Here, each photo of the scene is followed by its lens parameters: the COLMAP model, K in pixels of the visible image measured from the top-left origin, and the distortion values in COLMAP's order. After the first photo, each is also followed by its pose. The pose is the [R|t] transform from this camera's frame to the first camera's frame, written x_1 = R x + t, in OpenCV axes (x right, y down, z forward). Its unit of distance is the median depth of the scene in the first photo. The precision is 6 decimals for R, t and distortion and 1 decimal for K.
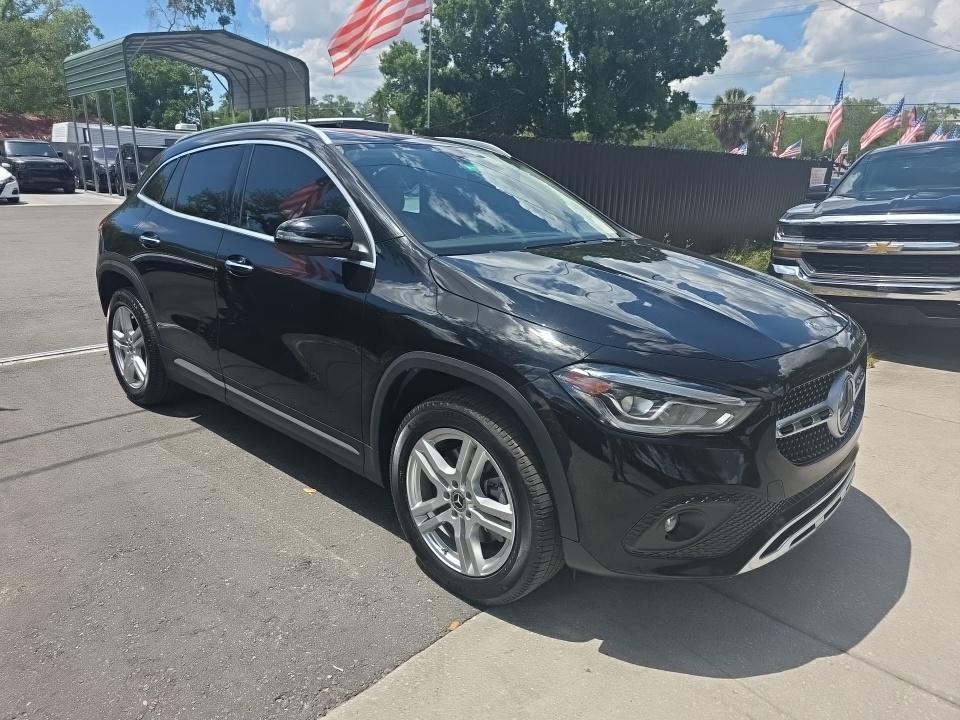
lens RADIAL K [[643.8, 0, 480.0], [0, 643.8, 360.0], [0, 0, 1]] dist [0.001453, -0.005096]
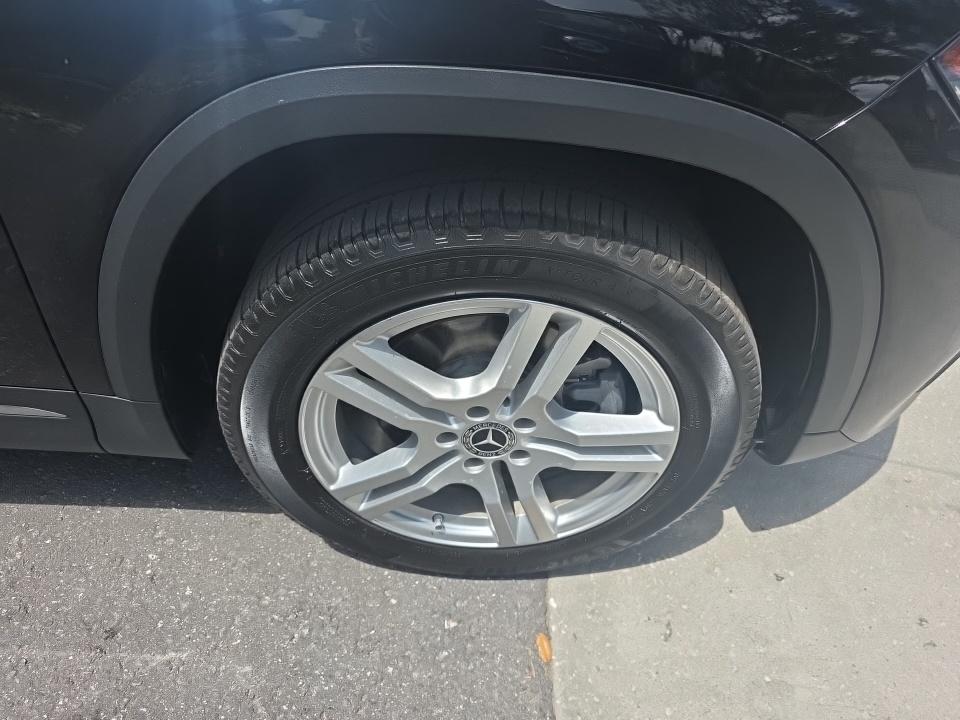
lens RADIAL K [[679.0, 0, 480.0], [0, 679.0, 360.0], [0, 0, 1]] dist [0.057984, 0.000248]
pose [[0.750284, -0.453881, 0.480693, -0.221770], [0.158262, 0.829261, 0.535985, -0.055113], [-0.641893, -0.326066, 0.694013, 0.718425]]
